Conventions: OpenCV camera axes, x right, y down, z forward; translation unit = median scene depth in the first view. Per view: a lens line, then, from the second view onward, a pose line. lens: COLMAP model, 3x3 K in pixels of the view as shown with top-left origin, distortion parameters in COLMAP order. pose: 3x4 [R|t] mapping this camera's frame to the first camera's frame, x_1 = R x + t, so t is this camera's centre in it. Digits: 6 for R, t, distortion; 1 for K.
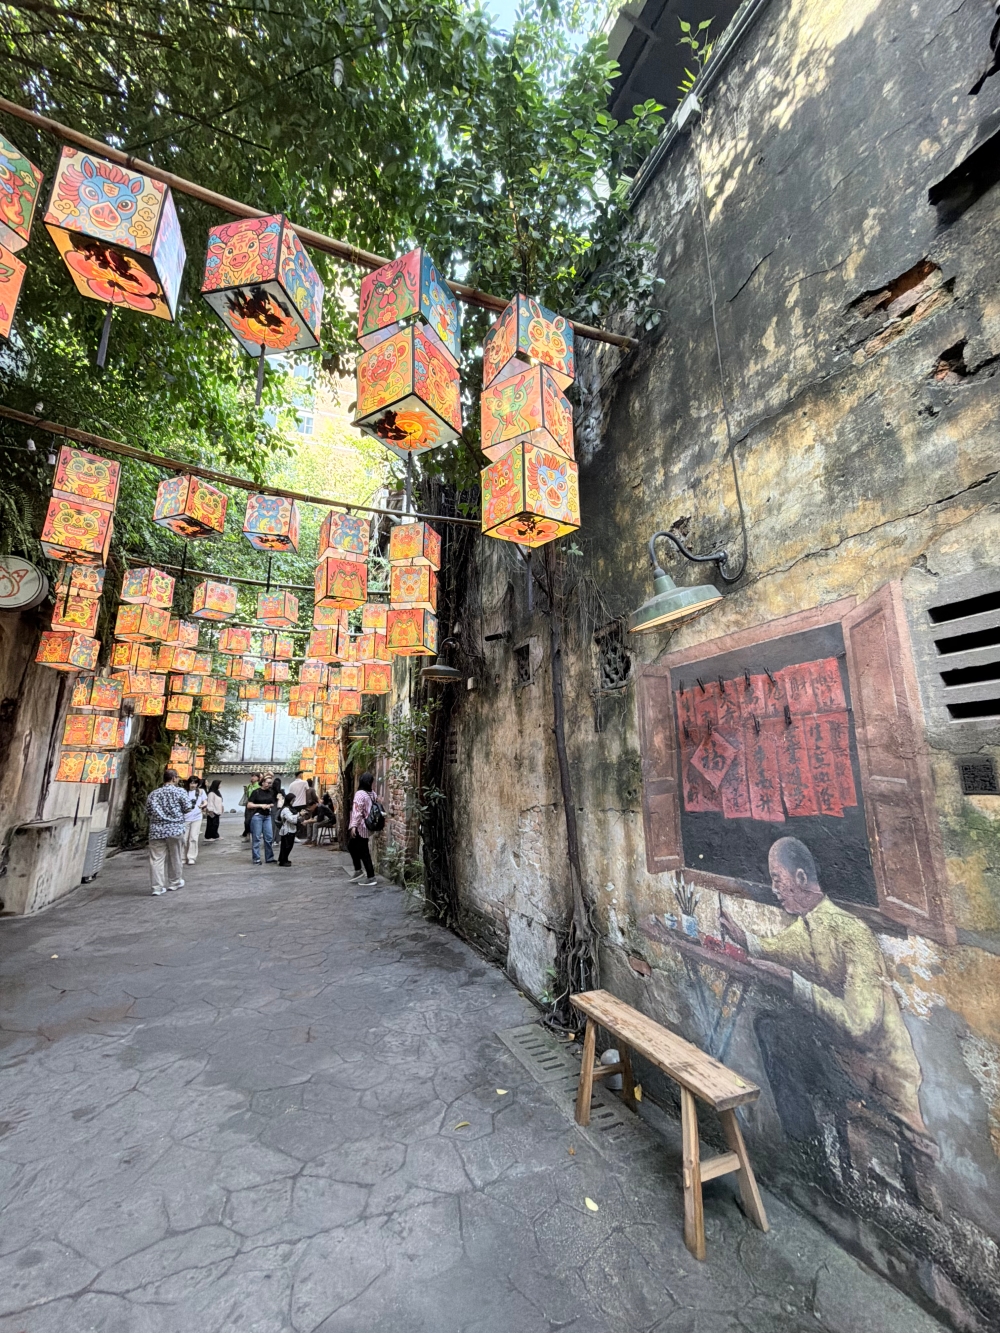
lens RADIAL K [[529.4, 0, 499.2], [0, 529.4, 664.2], [0, 0, 1]] dist [-0.008468, 0.000237]
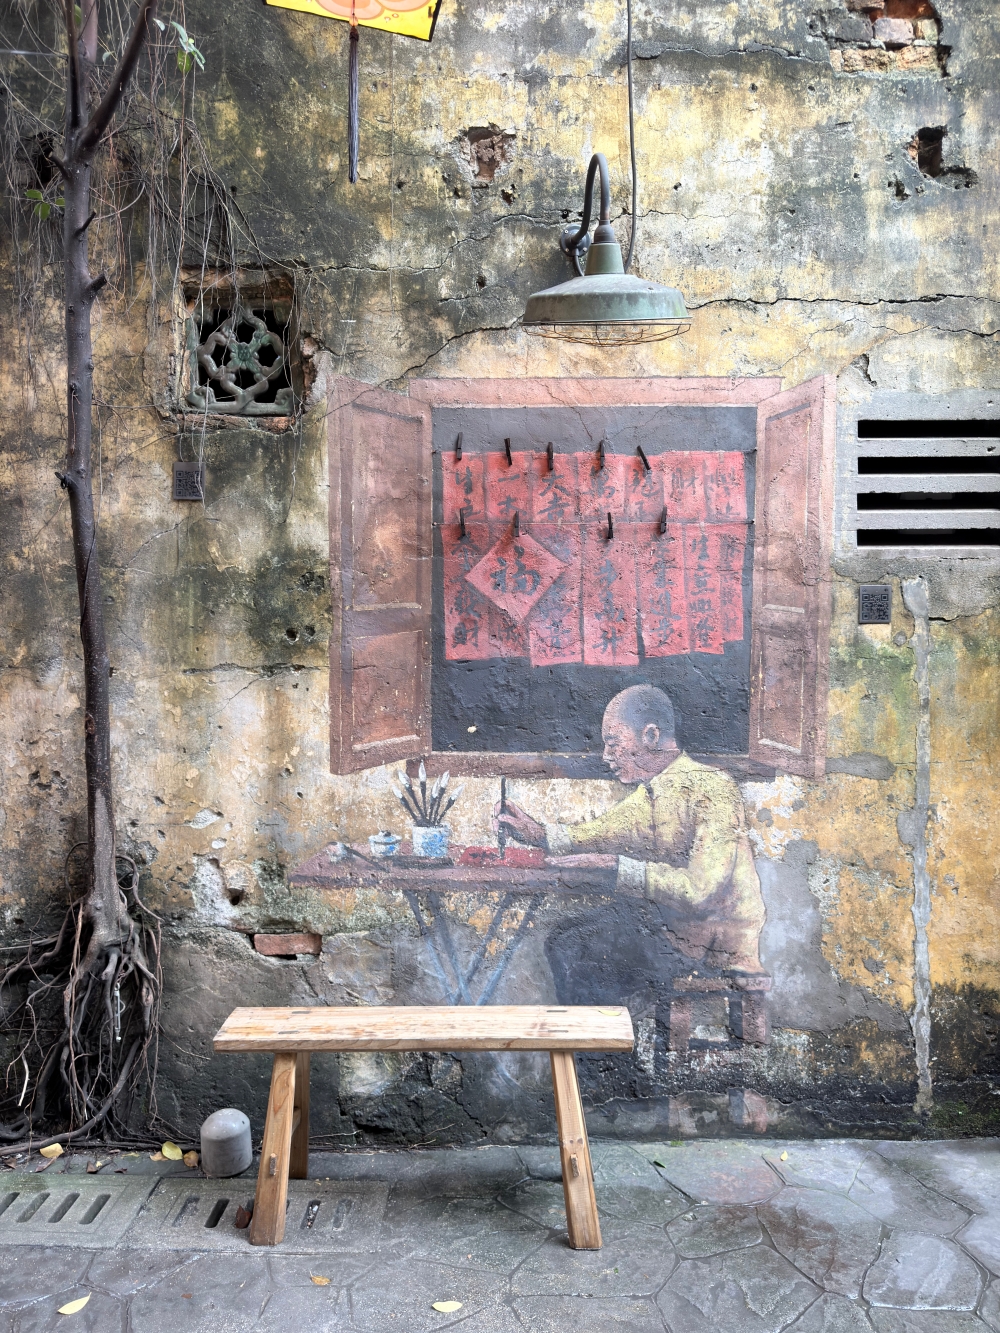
lens RADIAL K [[947.2, 0, 492.8], [0, 947.2, 667.7], [0, 0, 1]] dist [0.042323, -0.061710]
pose [[0.401589, -0.019007, 0.915623, -0.730227], [-0.199555, 0.973945, 0.107742, 0.201691], [-0.893814, -0.225985, 0.387333, 0.672308]]
